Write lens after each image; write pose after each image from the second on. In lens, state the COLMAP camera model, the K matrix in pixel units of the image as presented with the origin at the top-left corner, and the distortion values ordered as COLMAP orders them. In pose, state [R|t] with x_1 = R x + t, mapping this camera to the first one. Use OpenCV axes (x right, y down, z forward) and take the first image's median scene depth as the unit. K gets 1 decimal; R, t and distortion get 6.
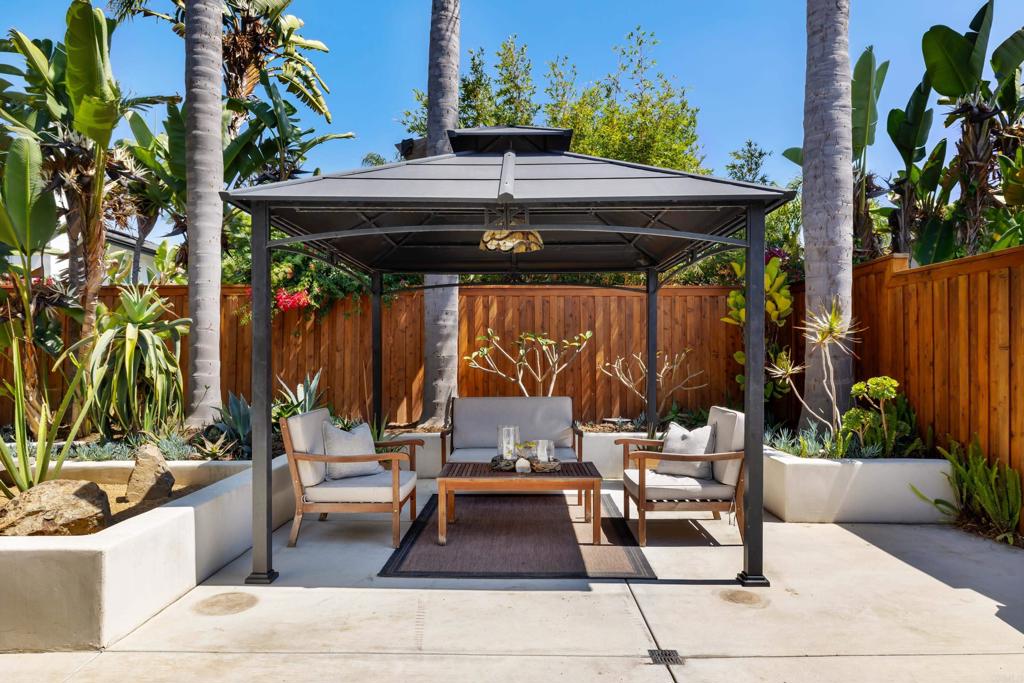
lens RADIAL K [[624.0, 0, 511.3], [0, 624.0, 346.4], [0, 0, 1]] dist [0.001815, 0.000227]
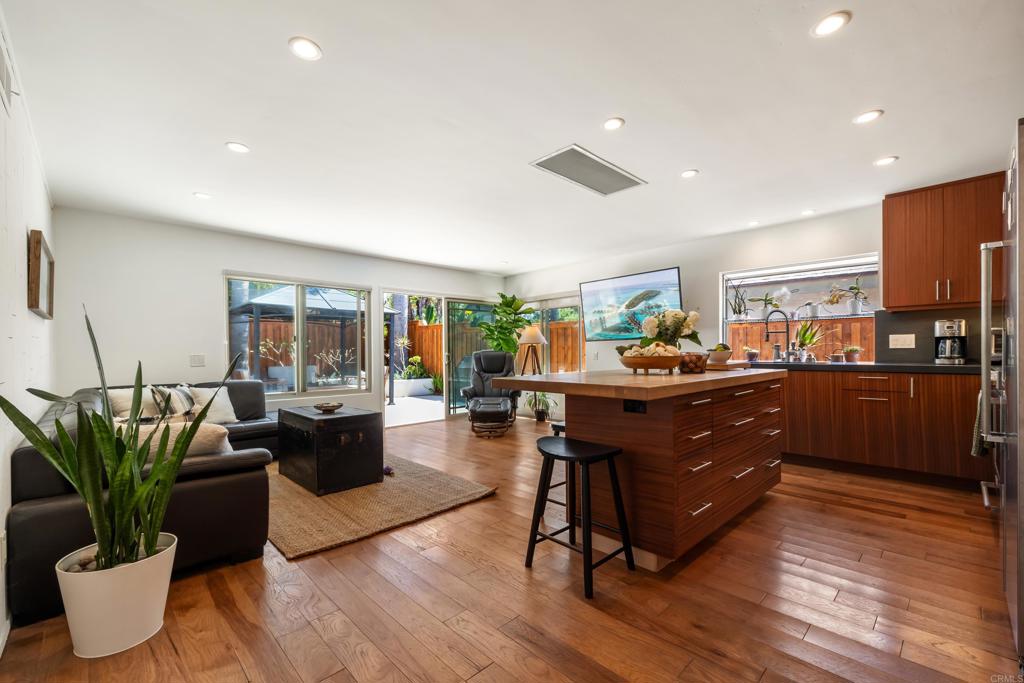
lens RADIAL K [[439.3, 0, 510.4], [0, 439.3, 349.0], [0, 0, 1]] dist [-0.000969, 0.000043]
pose [[0.708121, -0.001936, 0.706089, -0.776290], [-0.005257, 0.999954, 0.008015, -0.013370], [-0.706072, -0.009388, 0.708078, -1.120956]]
